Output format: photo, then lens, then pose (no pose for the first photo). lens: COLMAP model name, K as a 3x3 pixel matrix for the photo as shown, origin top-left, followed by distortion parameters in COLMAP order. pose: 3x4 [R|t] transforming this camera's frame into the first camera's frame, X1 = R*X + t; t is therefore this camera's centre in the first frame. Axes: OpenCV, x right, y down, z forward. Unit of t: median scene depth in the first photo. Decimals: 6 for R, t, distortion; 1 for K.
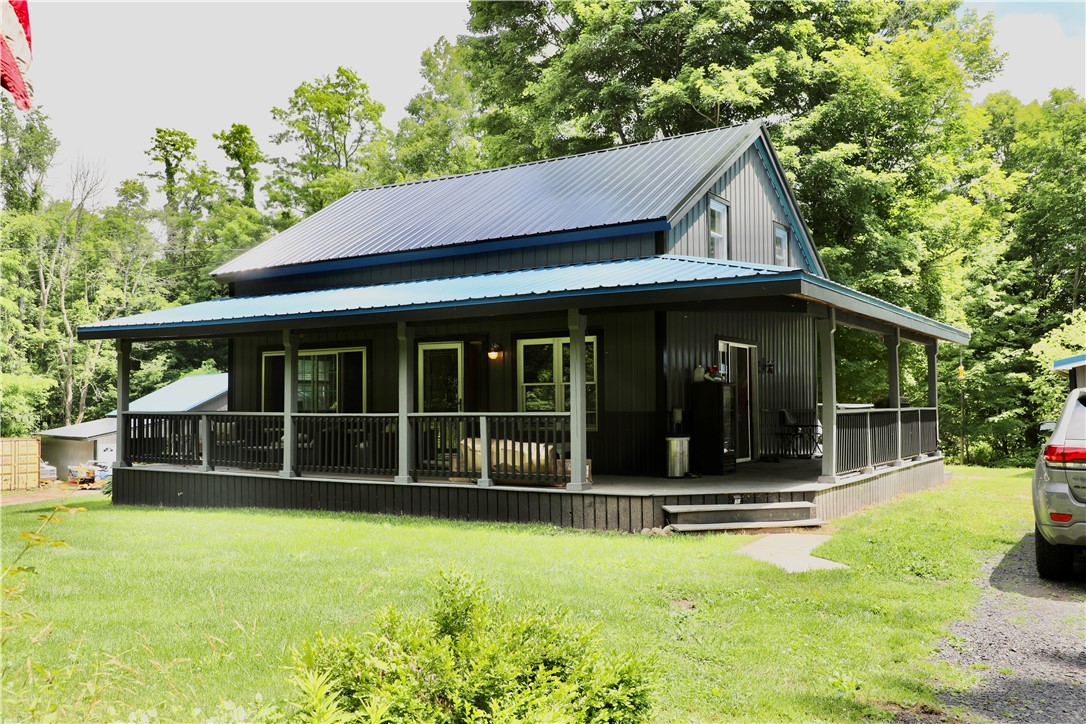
lens RADIAL K [[960.7, 0, 547.2], [0, 960.7, 363.2], [0, 0, 1]] dist [0.012520, 0.057674]
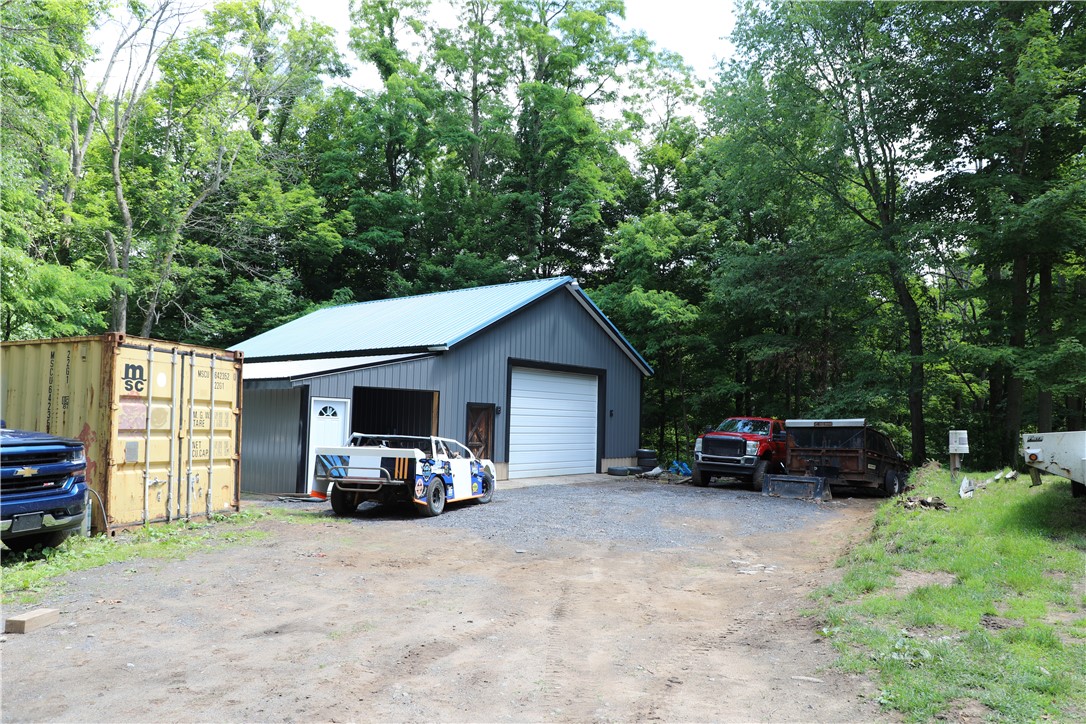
lens RADIAL K [[756.4, 0, 550.4], [0, 756.4, 352.7], [0, 0, 1]] dist [-0.073488, 0.040285]
pose [[0.975865, 0.042822, 0.214133, -0.362587], [-0.032675, 0.998179, -0.050708, 0.065350], [-0.215915, 0.042487, 0.975487, 0.559942]]
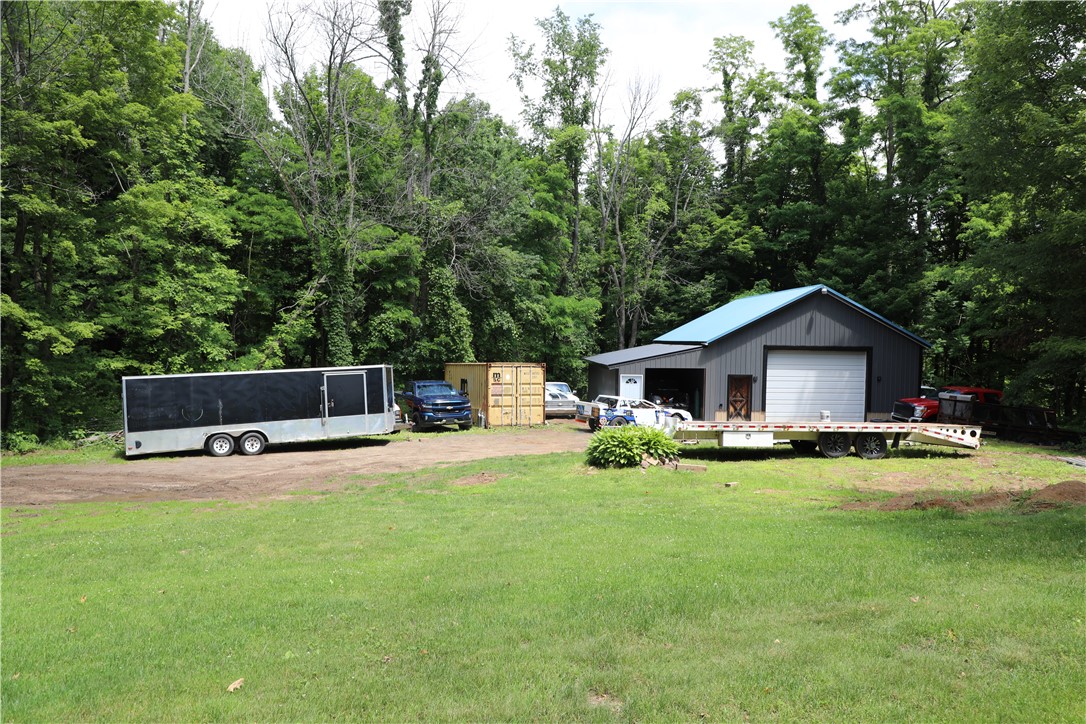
lens RADIAL K [[756.4, 0, 547.5], [0, 756.4, 362.1], [0, 0, 1]] dist [-0.073488, 0.040285]
pose [[0.796434, 0.036149, -0.603645, -0.103481], [0.009016, 0.997391, 0.071623, 0.022569], [0.604659, -0.062485, 0.794030, 0.375180]]
